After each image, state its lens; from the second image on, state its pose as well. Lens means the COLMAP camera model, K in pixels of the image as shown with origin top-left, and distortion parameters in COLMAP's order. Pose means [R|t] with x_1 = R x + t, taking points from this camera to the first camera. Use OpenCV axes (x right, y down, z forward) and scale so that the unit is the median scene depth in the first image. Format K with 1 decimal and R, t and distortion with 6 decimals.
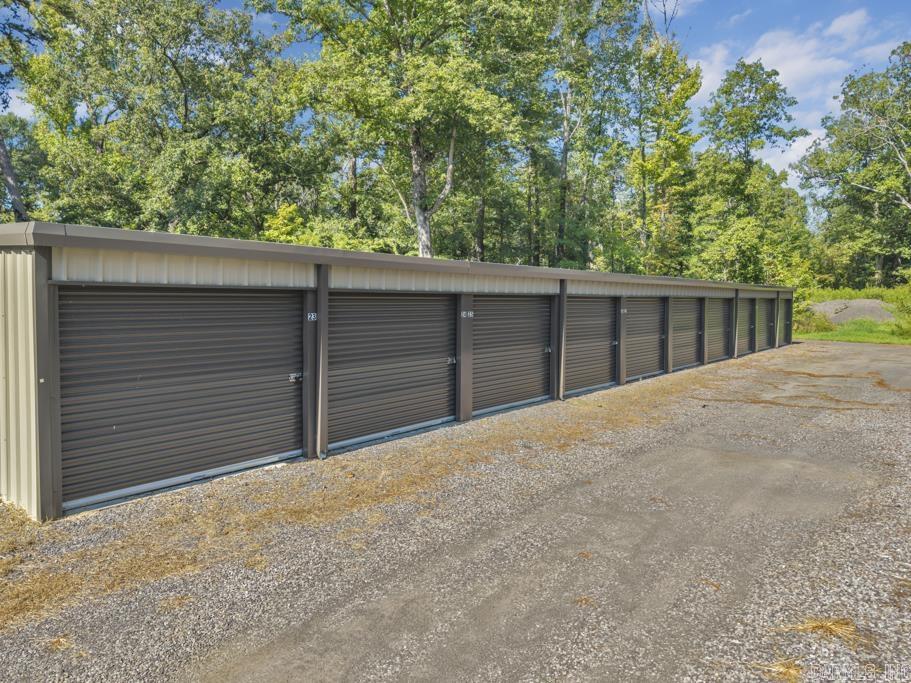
lens RADIAL K [[628.7, 0, 450.1], [0, 628.7, 310.9], [0, 0, 1]] dist [0.012022, -0.009640]
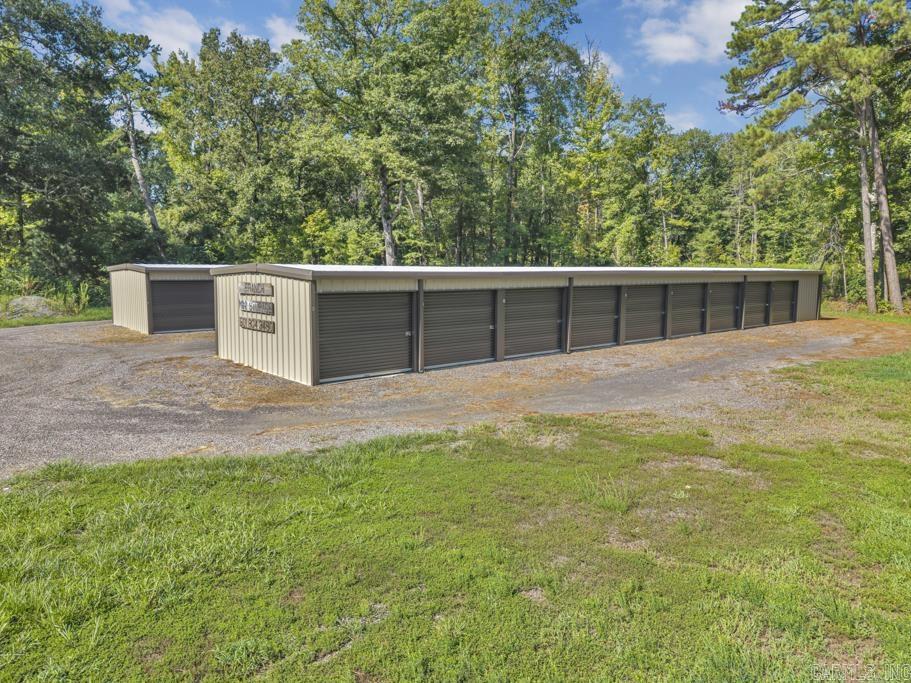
lens RADIAL K [[628.7, 0, 452.6], [0, 628.7, 335.7], [0, 0, 1]] dist [0.012022, -0.009640]
pose [[0.984318, 0.019346, -0.175341, 0.309834], [-0.003287, 0.995807, 0.091416, -0.010683], [0.176374, -0.089406, 0.980254, -0.417655]]
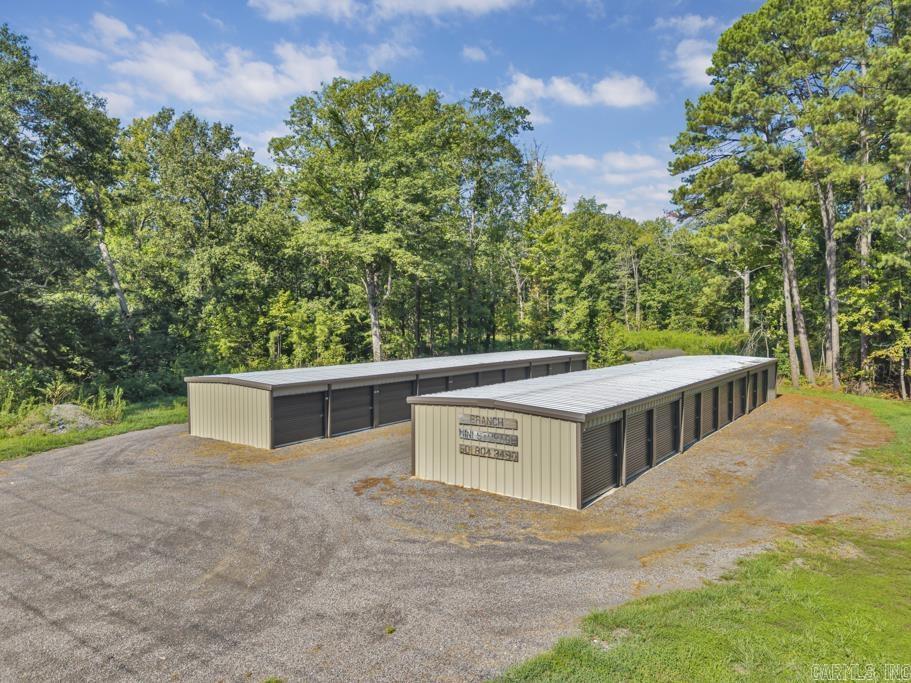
lens RADIAL K [[628.7, 0, 455.2], [0, 628.7, 340.6], [0, 0, 1]] dist [0.012022, -0.009640]
pose [[0.998414, -0.009481, 0.055492, 0.060581], [0.008675, 0.999854, 0.014755, -0.070779], [-0.055624, -0.014250, 0.998350, -0.501386]]
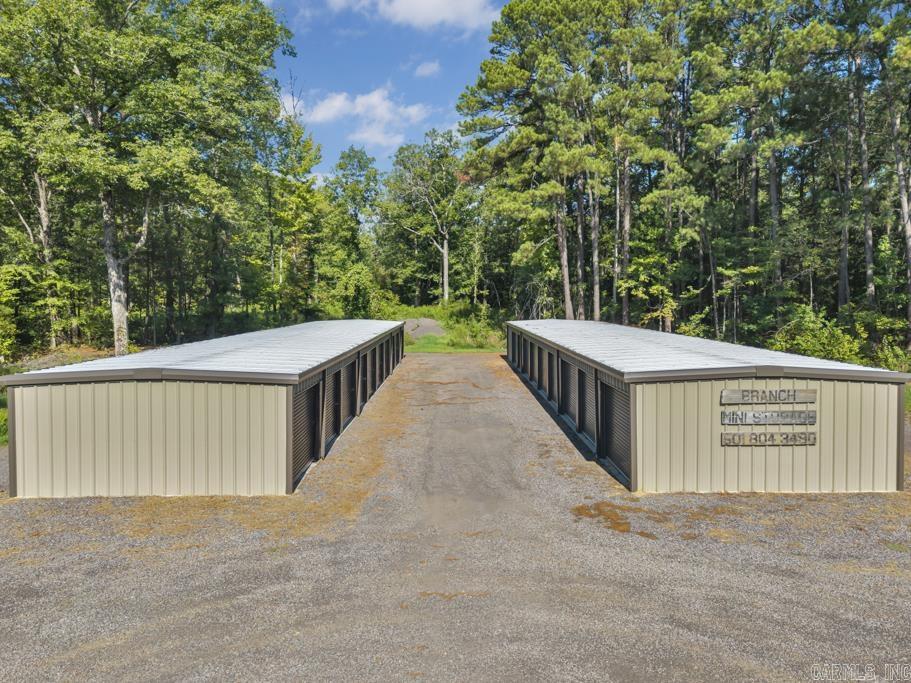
lens RADIAL K [[628.7, 0, 470.7], [0, 628.7, 321.3], [0, 0, 1]] dist [0.012022, -0.009640]
pose [[0.752027, -0.029656, 0.658465, -0.240155], [0.012948, 0.999459, 0.030226, -0.057126], [-0.659005, -0.014205, 0.752004, -0.185235]]
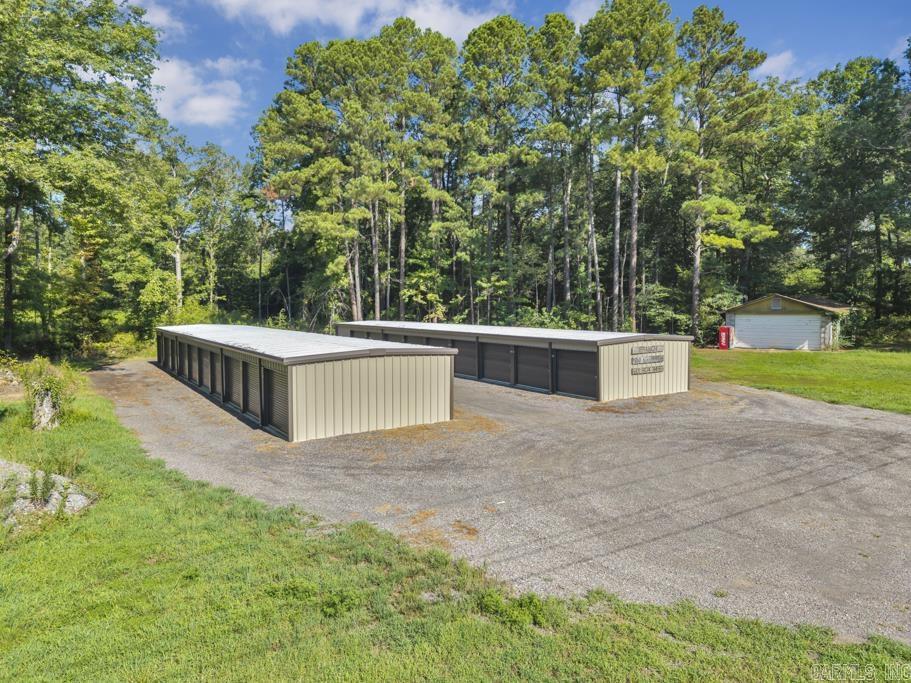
lens RADIAL K [[628.7, 0, 464.2], [0, 628.7, 345.7], [0, 0, 1]] dist [0.012022, -0.009640]
pose [[0.284392, -0.071428, 0.956044, -0.650302], [0.017450, 0.997441, 0.069330, -0.062443], [-0.958549, -0.003034, 0.284911, -0.036578]]
